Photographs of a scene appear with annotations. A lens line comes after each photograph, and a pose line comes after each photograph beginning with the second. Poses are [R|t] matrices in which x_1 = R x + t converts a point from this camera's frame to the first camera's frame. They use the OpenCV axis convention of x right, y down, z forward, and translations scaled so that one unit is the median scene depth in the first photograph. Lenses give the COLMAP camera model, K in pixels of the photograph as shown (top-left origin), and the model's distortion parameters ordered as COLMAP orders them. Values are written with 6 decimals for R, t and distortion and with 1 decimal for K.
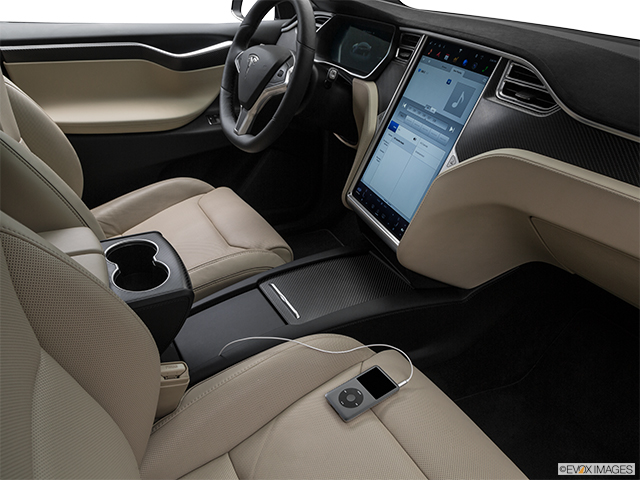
lens RADIAL K [[510.8, 0, 314.2], [0, 510.8, 241.9], [0, 0, 1]] dist [-0.073272, 0.008124]
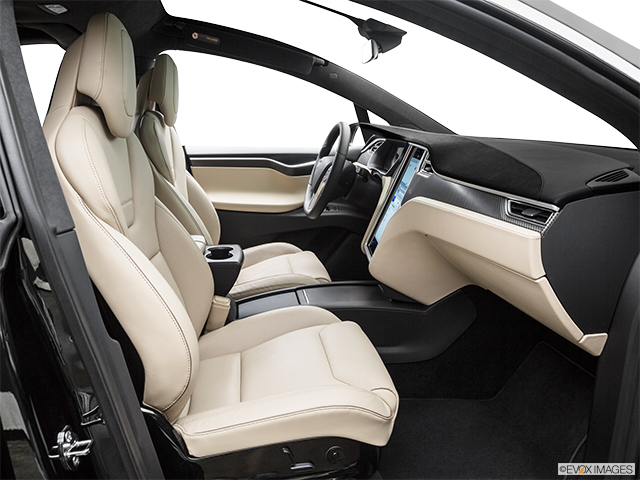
lens RADIAL K [[538.7, 0, 314.9], [0, 538.7, 234.0], [0, 0, 1]] dist [-0.007033, 0.001547]
pose [[0.934762, 0.041294, -0.352868, 0.521497], [-0.144715, 0.951347, -0.272024, 0.358985], [0.324466, 0.305343, 0.895258, -0.537229]]
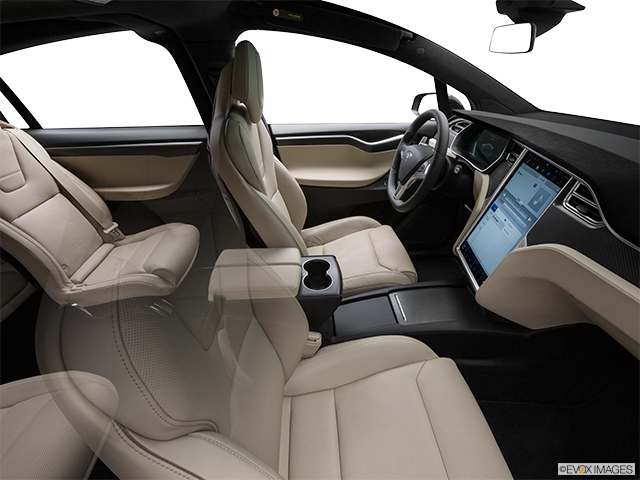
lens RADIAL K [[340.4, 0, 325.3], [0, 340.4, 238.4], [0, 0, 1]] dist [-0.030679, 0.003393]
pose [[0.905741, 0.148404, -0.397001, 0.112133], [-0.149008, 0.988395, 0.029519, -0.093865], [0.396774, 0.032420, 0.917343, -0.097826]]
